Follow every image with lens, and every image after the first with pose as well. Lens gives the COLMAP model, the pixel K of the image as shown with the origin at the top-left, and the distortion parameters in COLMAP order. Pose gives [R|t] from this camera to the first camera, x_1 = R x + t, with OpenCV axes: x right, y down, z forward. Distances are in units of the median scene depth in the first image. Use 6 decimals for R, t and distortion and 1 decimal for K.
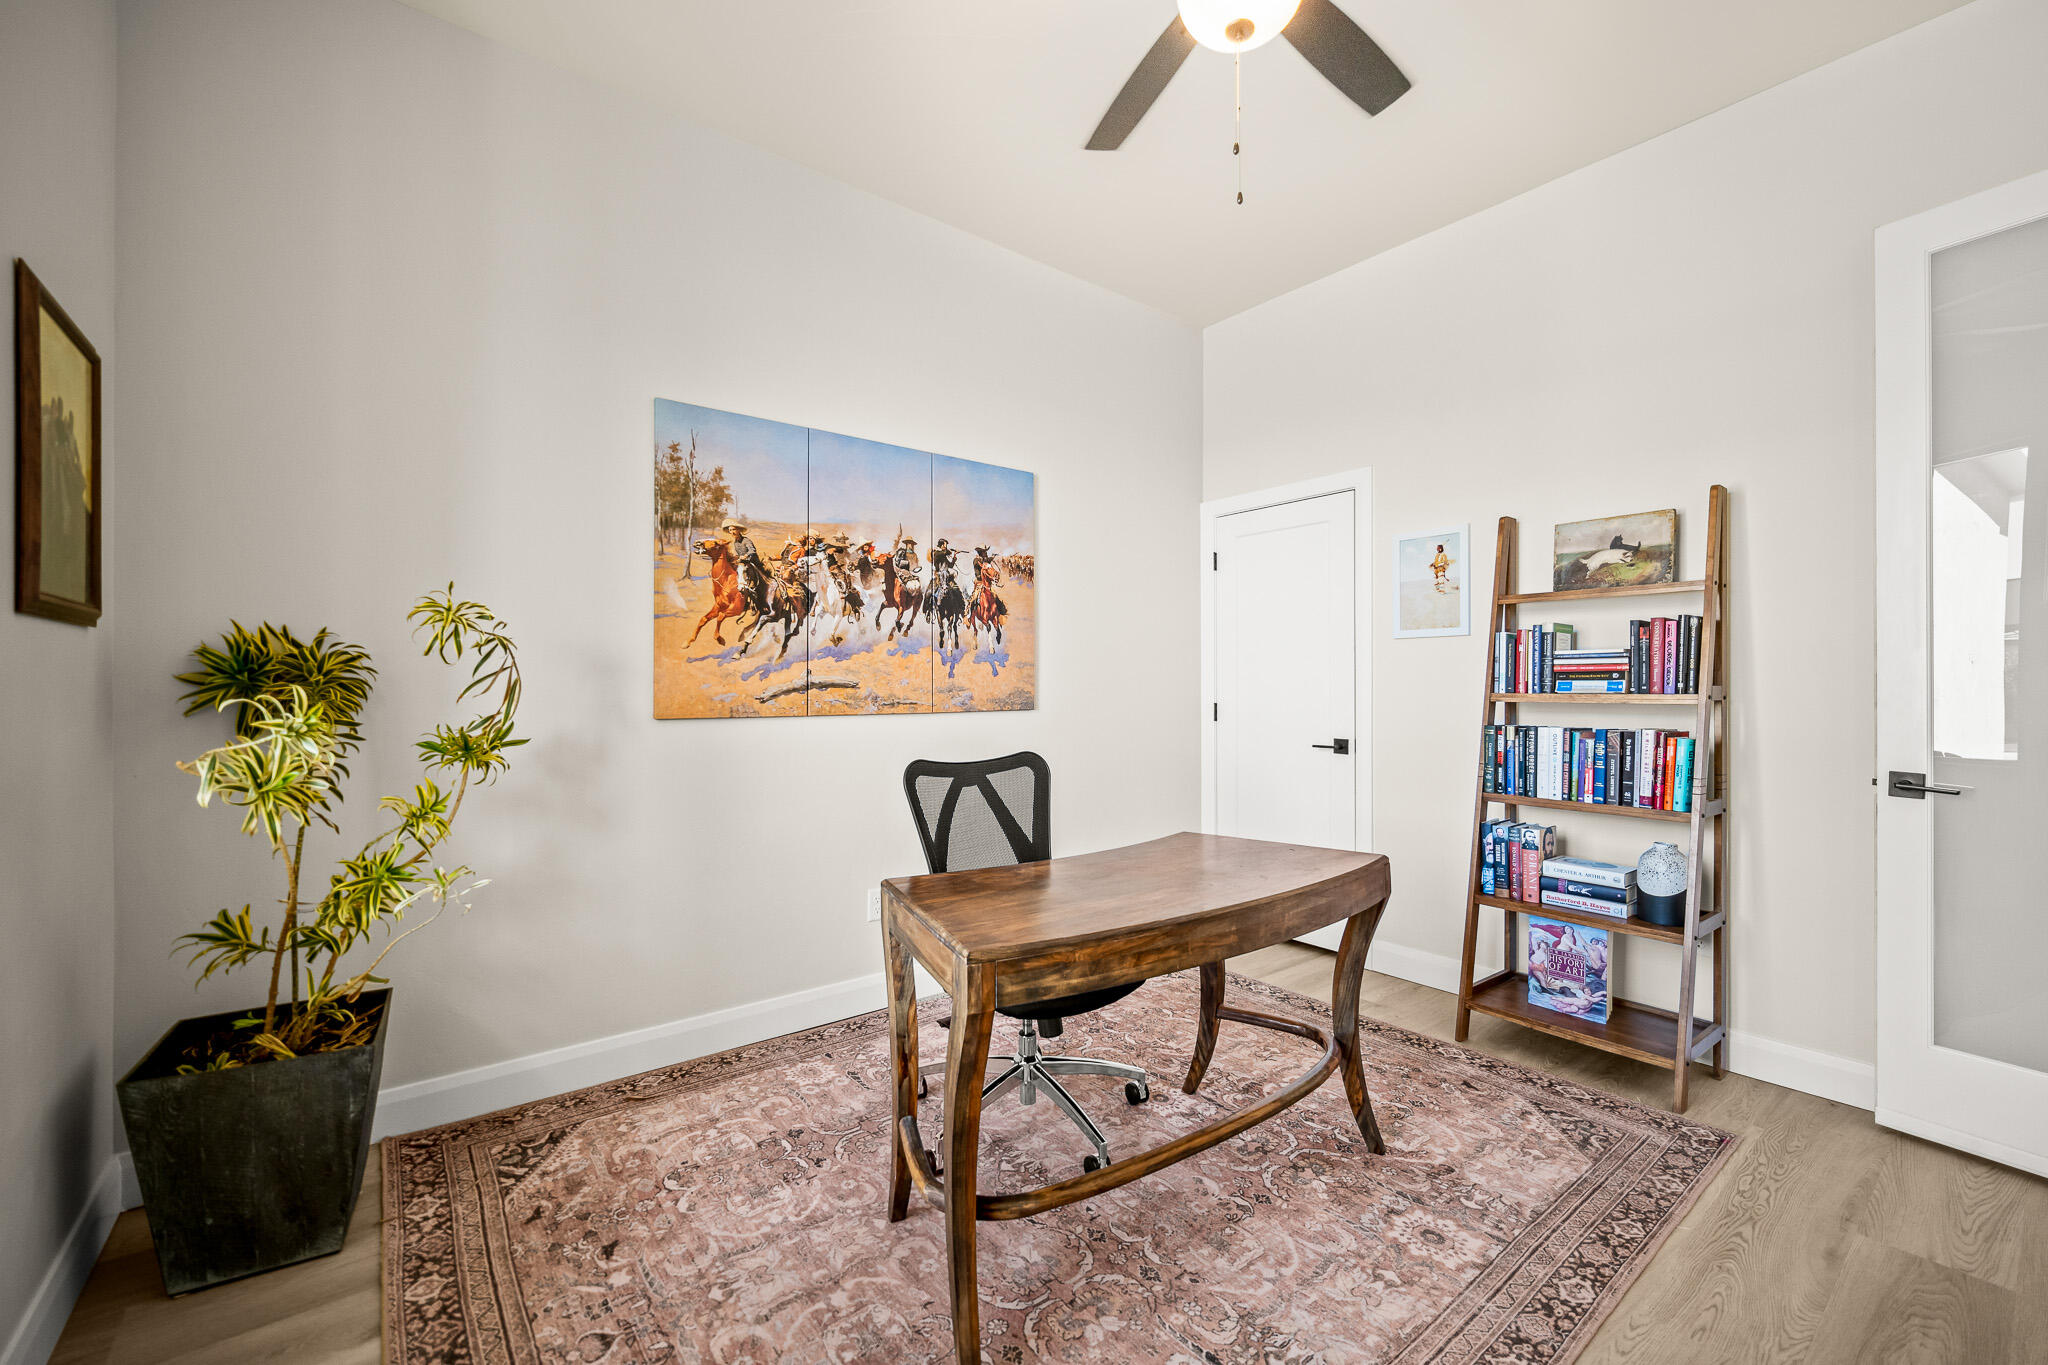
lens RADIAL K [[844.6, 0, 1021.1], [0, 844.6, 690.3], [0, 0, 1]] dist [-0.003361, -0.000165]
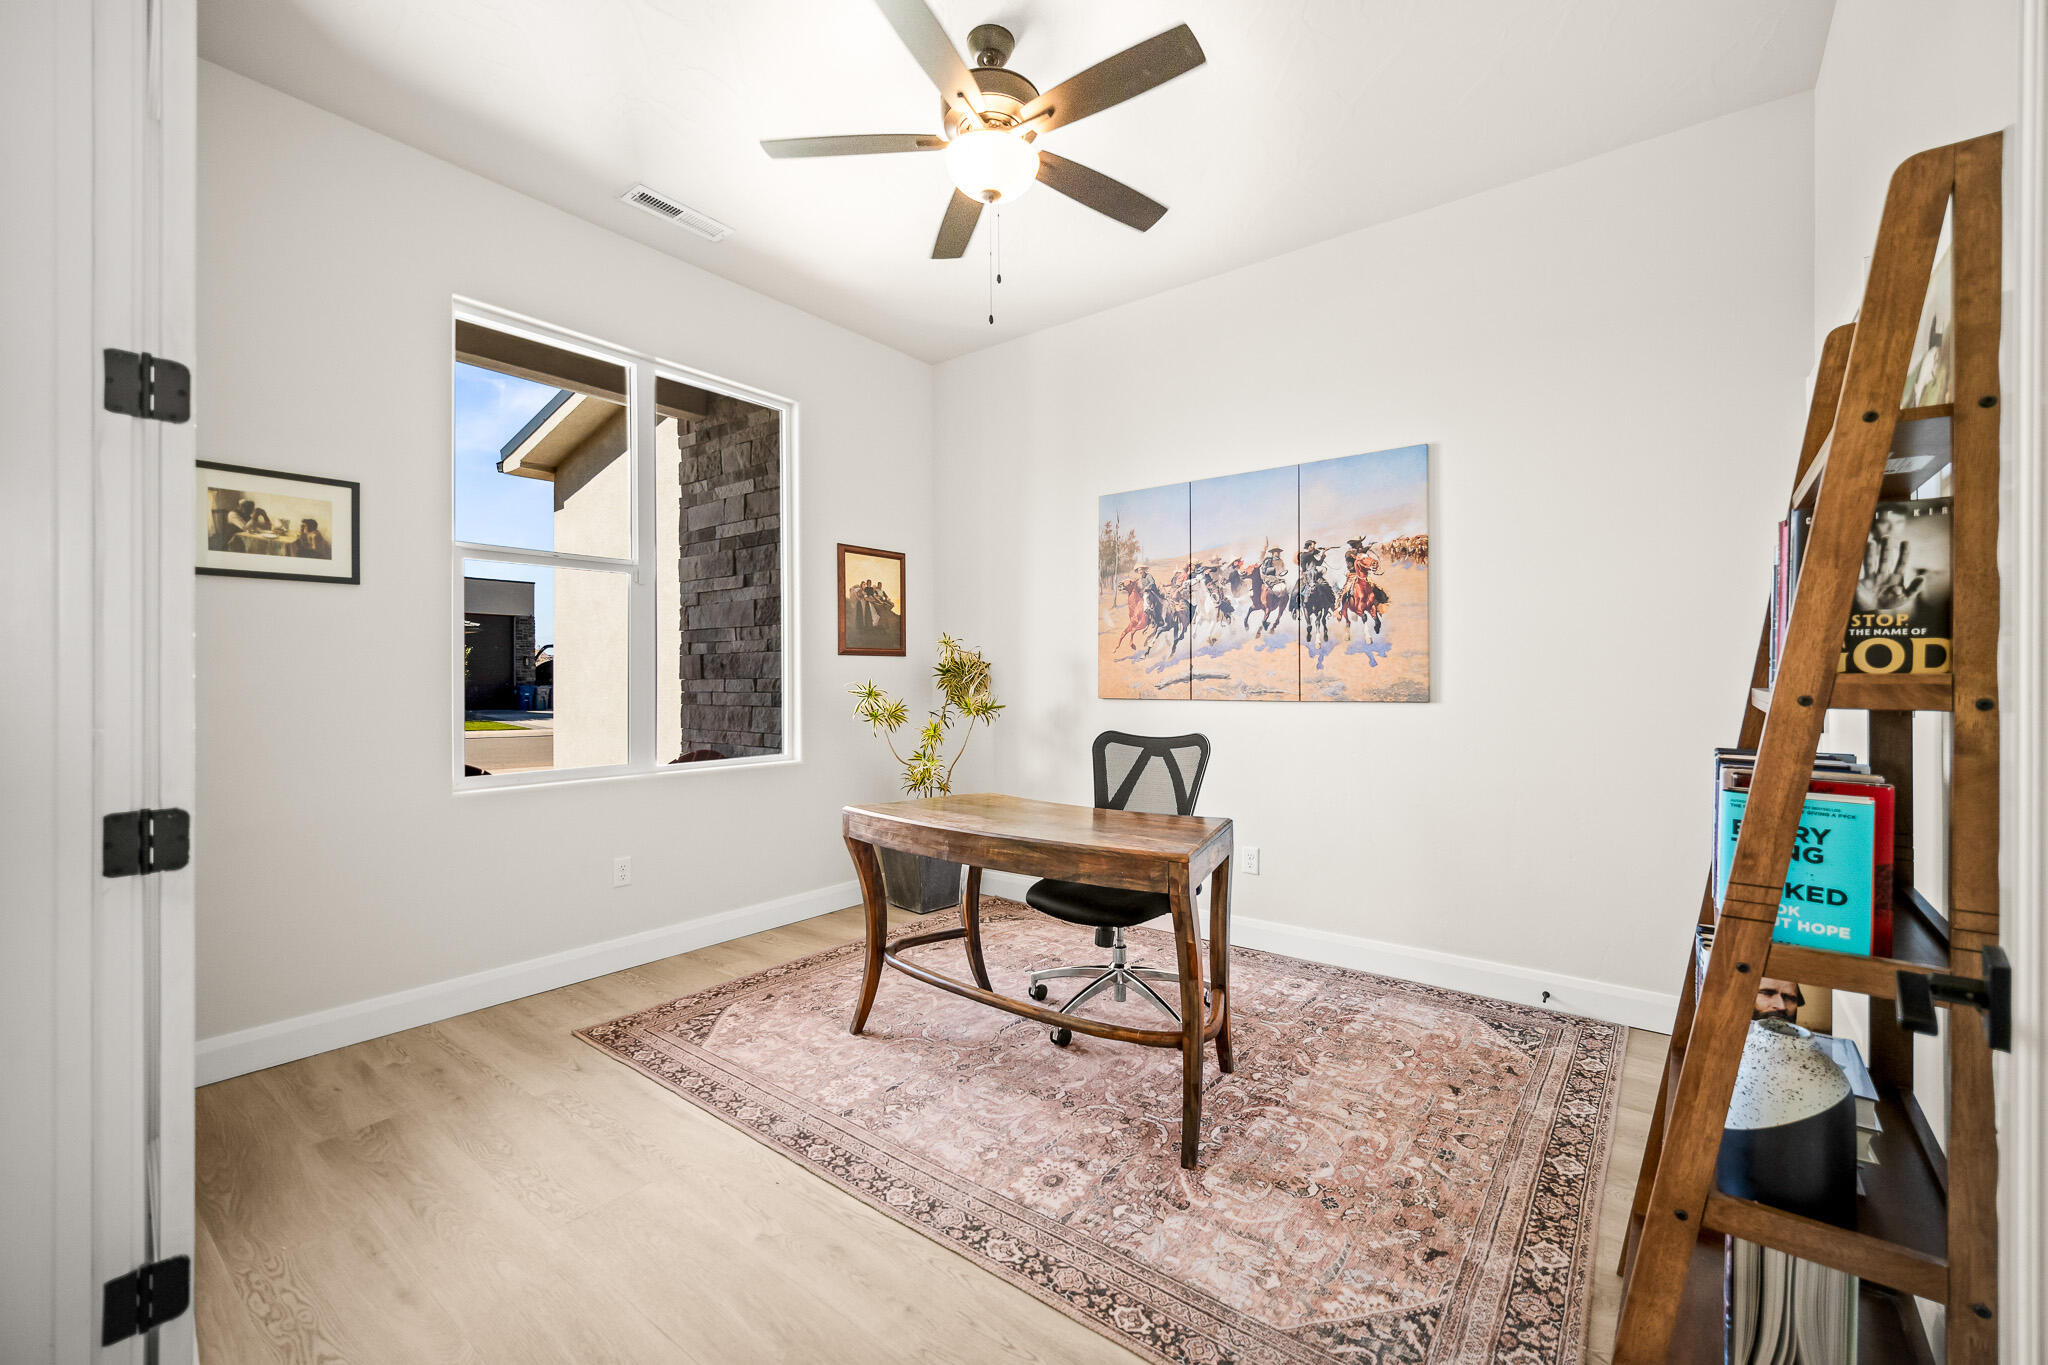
lens RADIAL K [[832.4, 0, 1036.1], [0, 832.4, 684.5], [0, 0, 1]] dist [-0.006065, -0.000018]
pose [[0.246119, 0.006710, -0.969216, 0.944578], [-0.001353, 0.999977, 0.006579, -0.001863], [0.969239, -0.000308, 0.246123, 0.442379]]
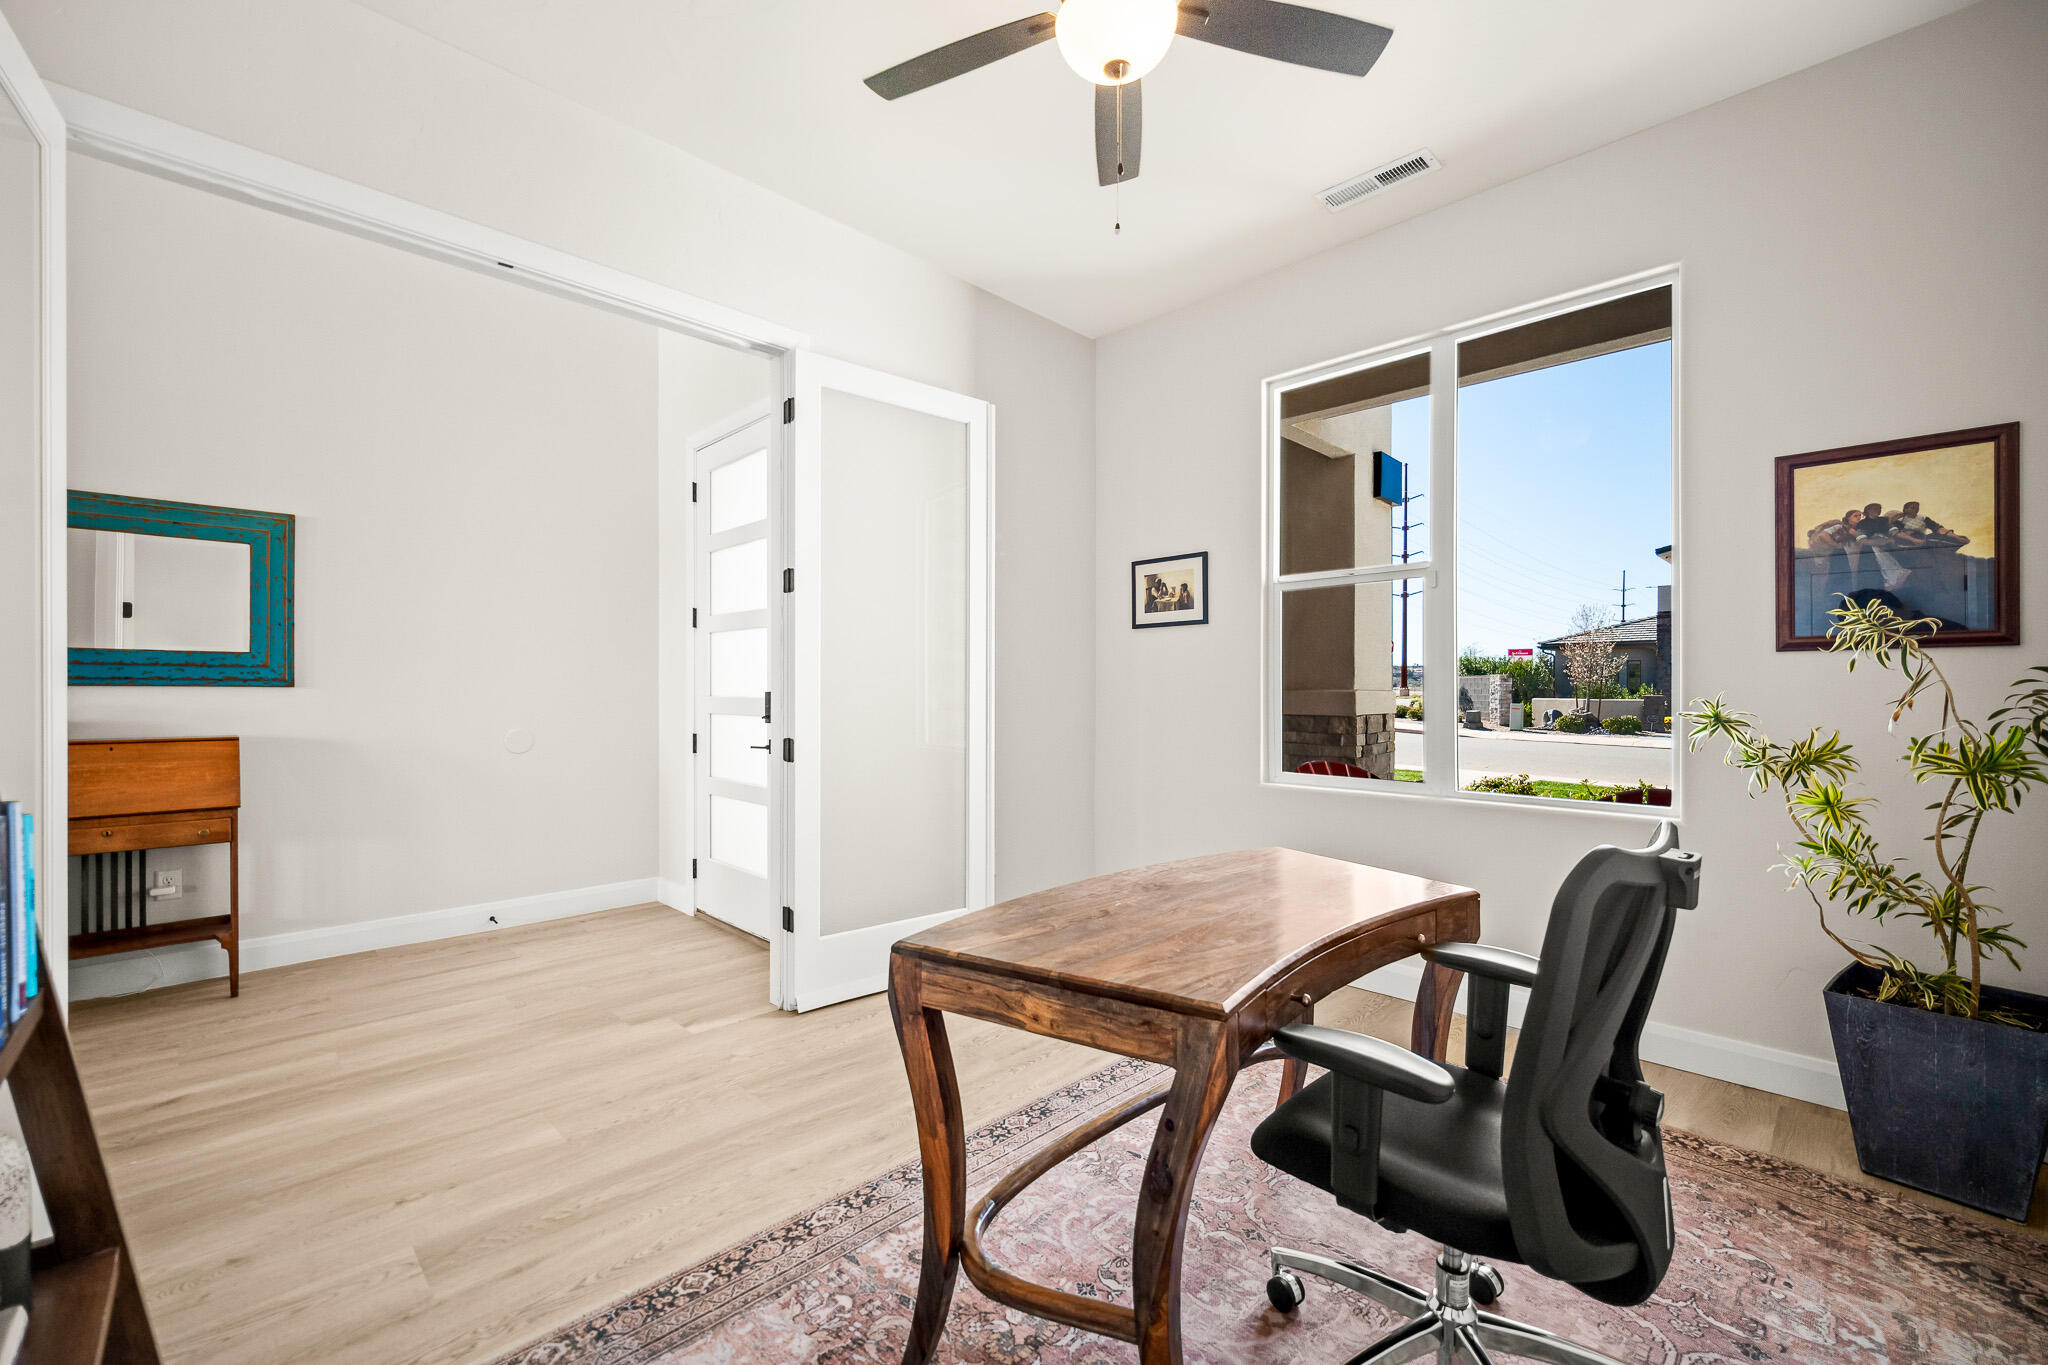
lens RADIAL K [[844.6, 0, 1021.1], [0, 844.6, 690.3], [0, 0, 1]] dist [-0.003361, -0.000165]
pose [[-0.993297, -0.003596, -0.115531, 0.301326], [-0.003804, 0.999992, 0.001585, -0.002751], [0.115524, 0.002014, -0.993303, 1.224291]]
